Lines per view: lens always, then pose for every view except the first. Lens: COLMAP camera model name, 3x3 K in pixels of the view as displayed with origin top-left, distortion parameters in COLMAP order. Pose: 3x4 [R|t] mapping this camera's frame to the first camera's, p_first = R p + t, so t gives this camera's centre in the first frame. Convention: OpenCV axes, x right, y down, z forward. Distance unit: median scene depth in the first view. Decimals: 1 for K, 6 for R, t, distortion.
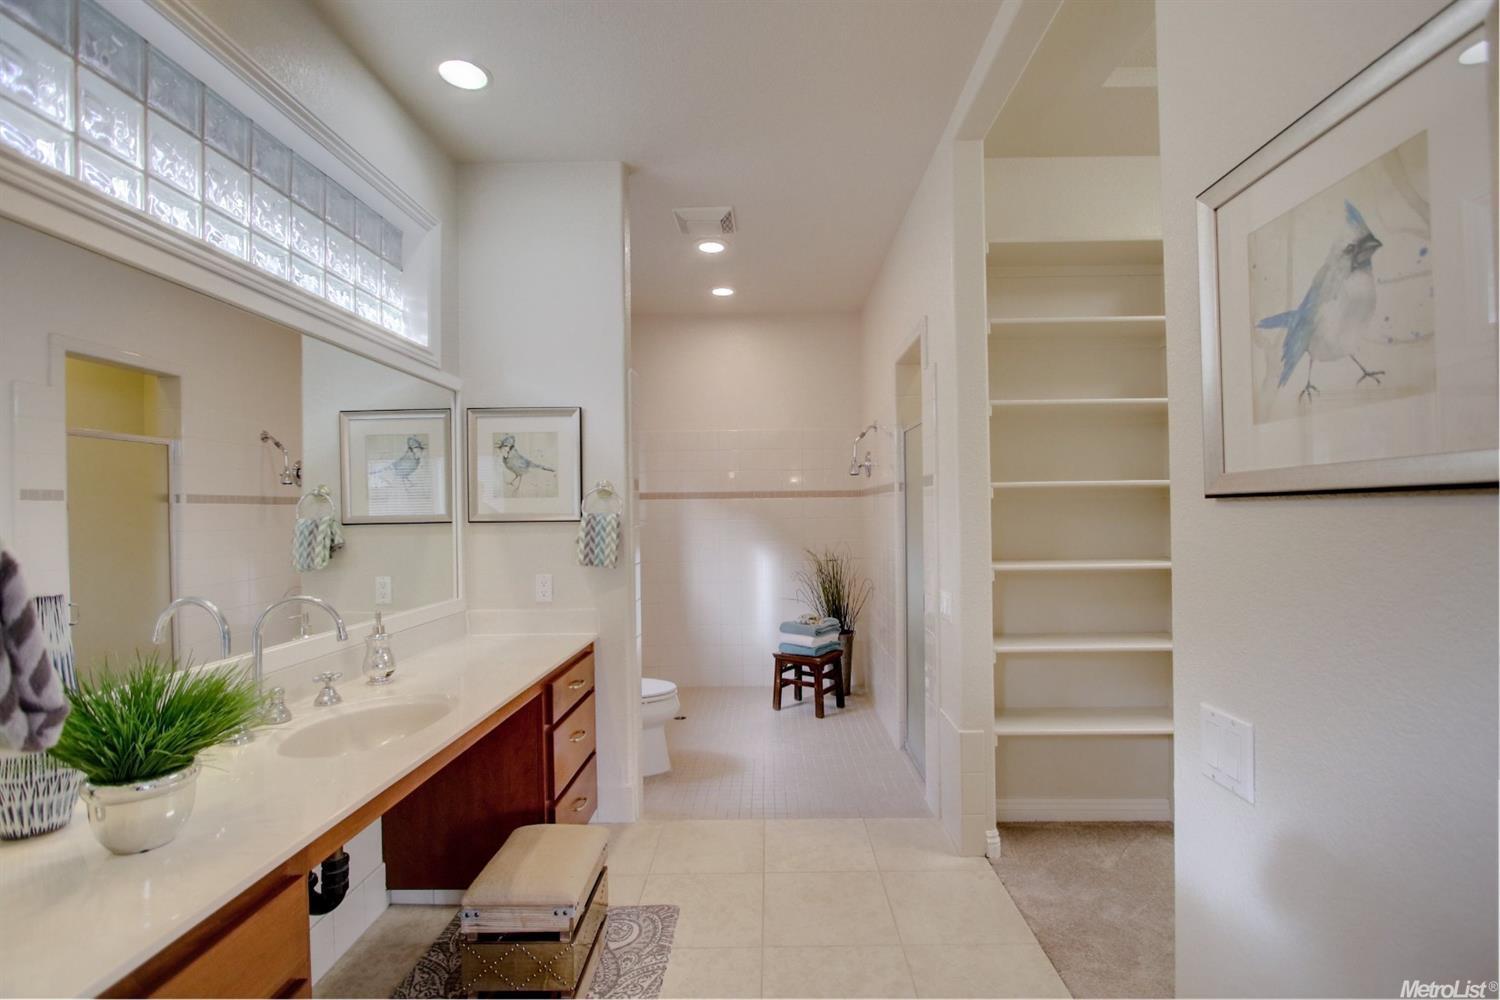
lens RADIAL K [[702.0, 0, 764.5], [0, 702.0, 500.7], [0, 0, 1]] dist [-0.007071, 0.000891]
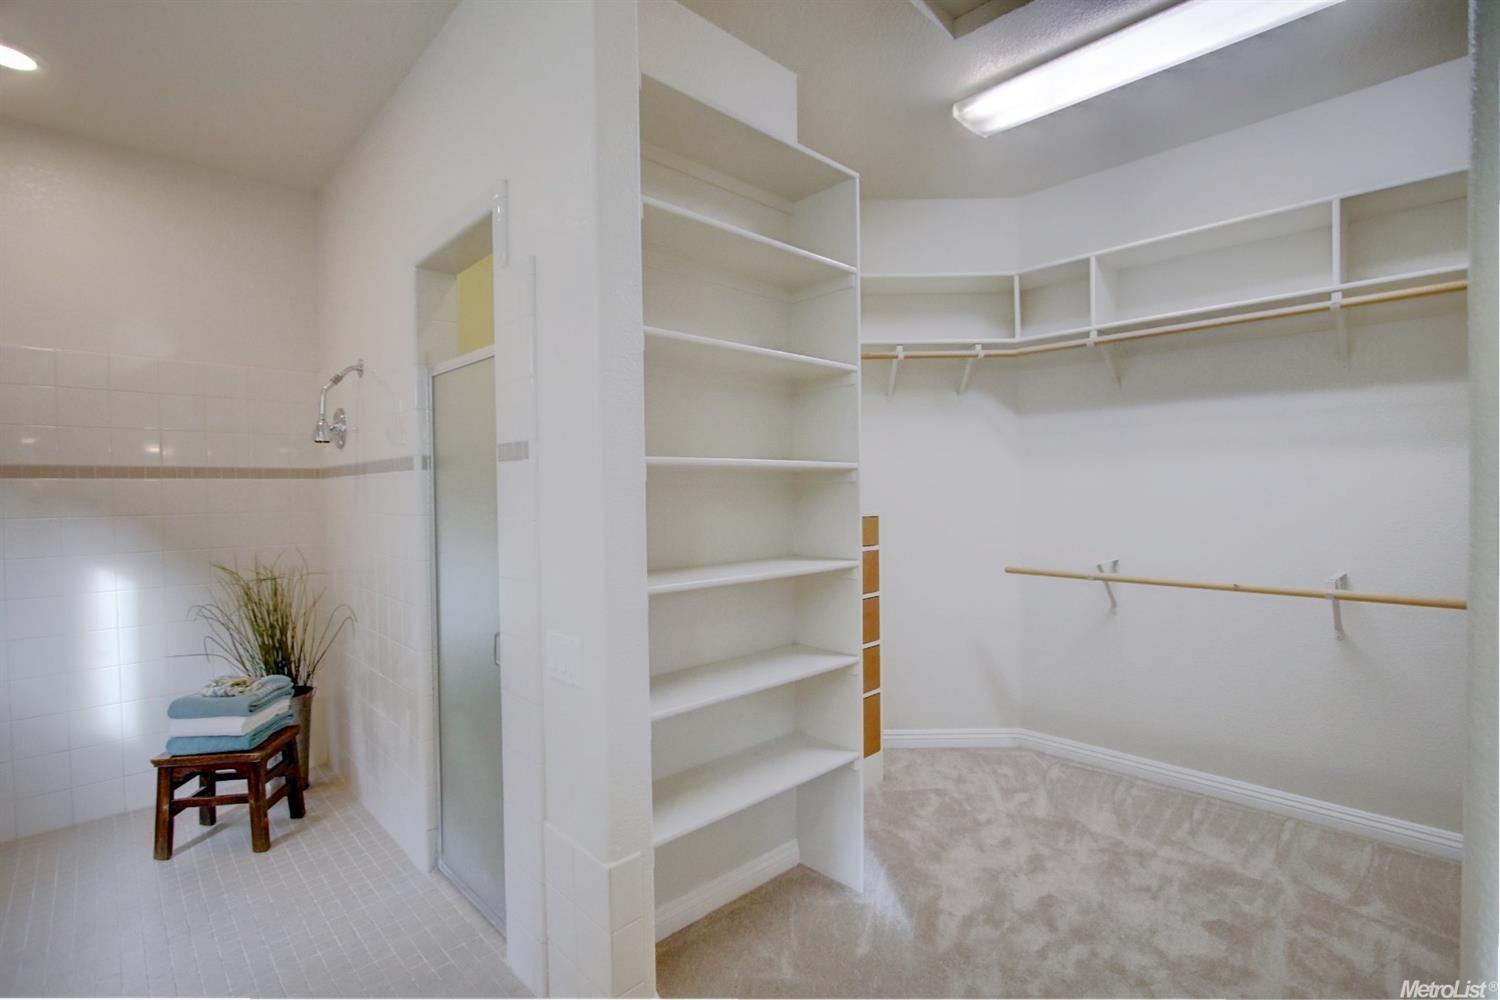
lens RADIAL K [[702.0, 0, 764.5], [0, 702.0, 500.7], [0, 0, 1]] dist [-0.007071, 0.000891]
pose [[0.715936, -0.015608, 0.697991, -0.023520], [-0.000198, 0.999746, 0.022559, 0.000110], [-0.698166, -0.016288, 0.715751, 0.273714]]
